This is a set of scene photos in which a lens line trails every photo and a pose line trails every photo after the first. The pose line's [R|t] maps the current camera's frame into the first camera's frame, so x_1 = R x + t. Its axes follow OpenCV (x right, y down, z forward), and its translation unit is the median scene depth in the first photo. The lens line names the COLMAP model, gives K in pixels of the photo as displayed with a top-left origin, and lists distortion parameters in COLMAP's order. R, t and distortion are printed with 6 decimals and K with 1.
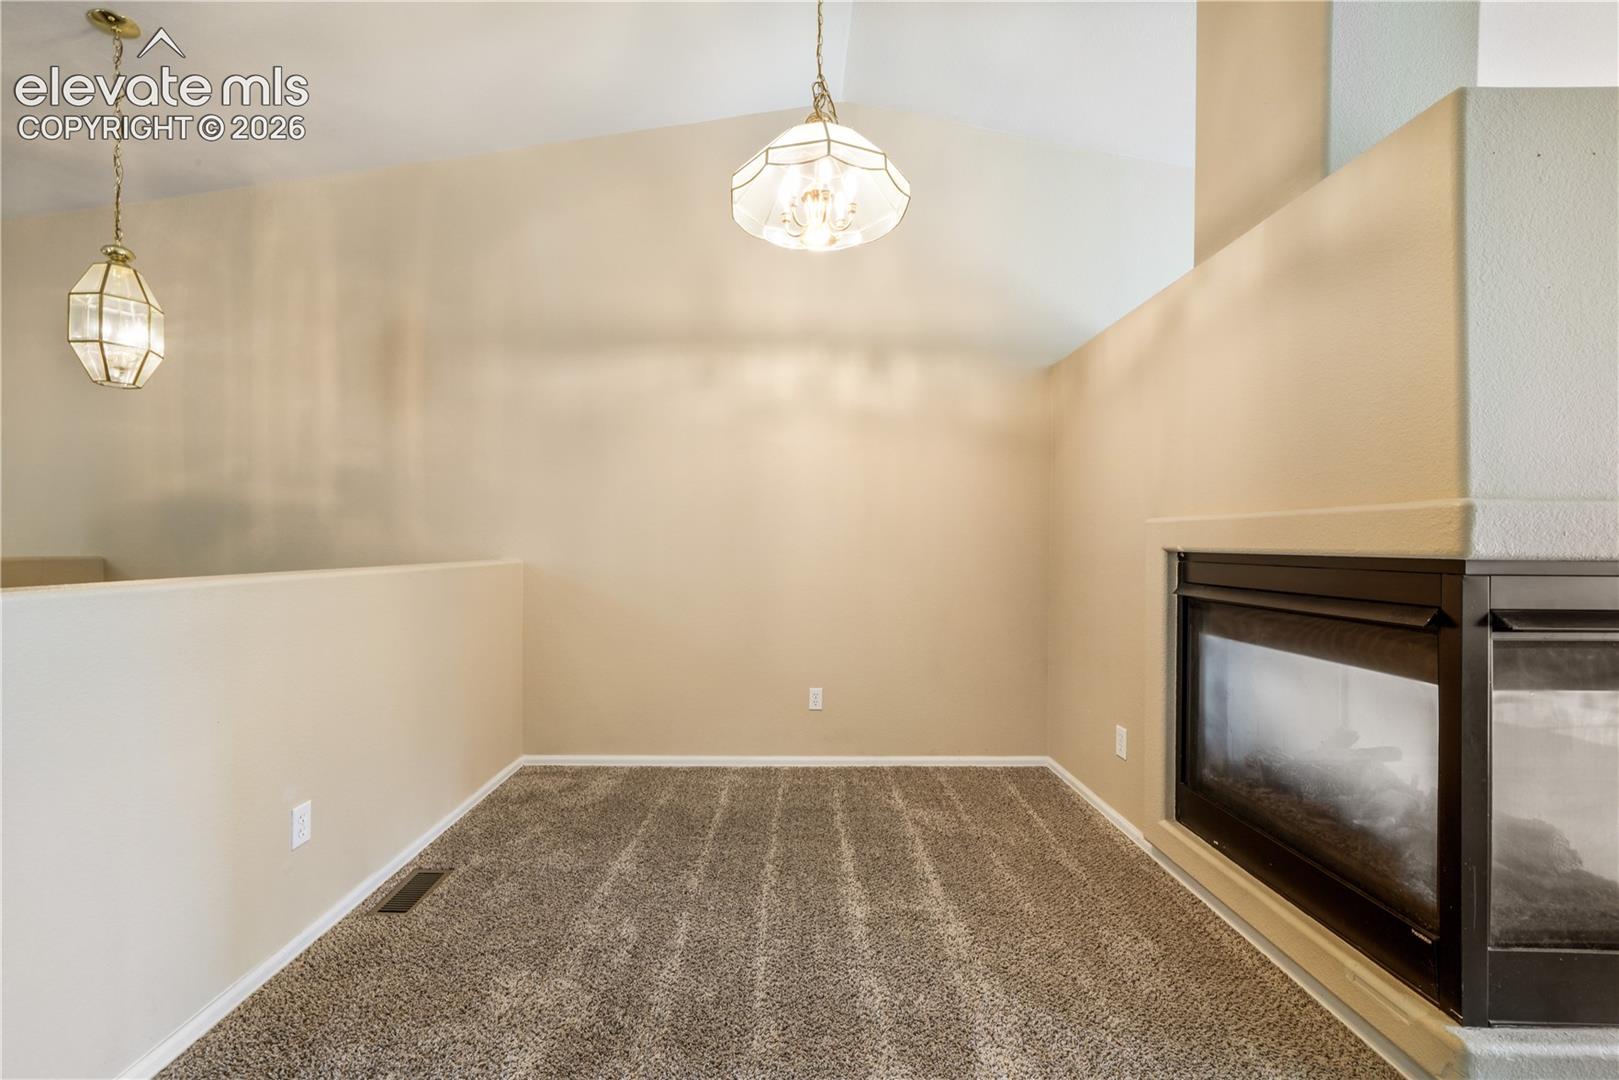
lens RADIAL K [[662.5, 0, 805.9], [0, 662.5, 545.9], [0, 0, 1]] dist [-0.000054, 0.001251]
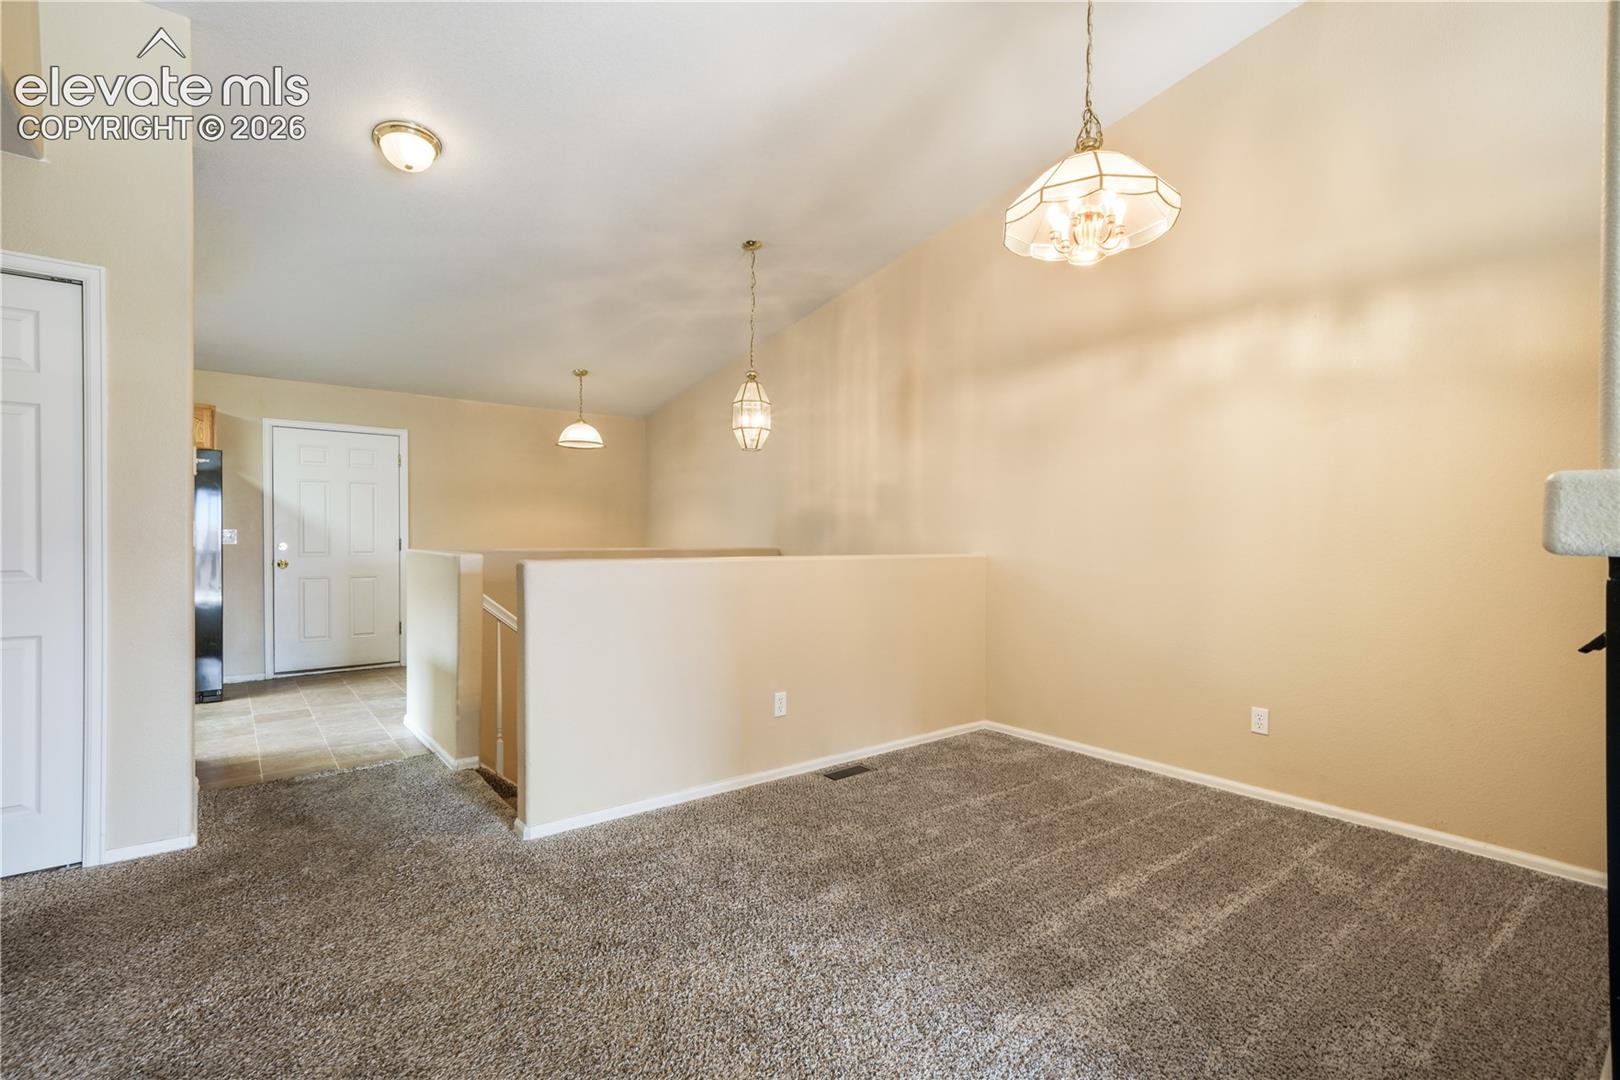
lens RADIAL K [[753.1, 0, 810.0], [0, 753.1, 540.0], [0, 0, 1]] dist [0.017970, 0.000812]
pose [[0.608065, -0.000844, -0.793887, 0.564106], [-0.006155, 0.999964, -0.005777, 0.007831], [0.793863, 0.008399, 0.608038, -0.080706]]
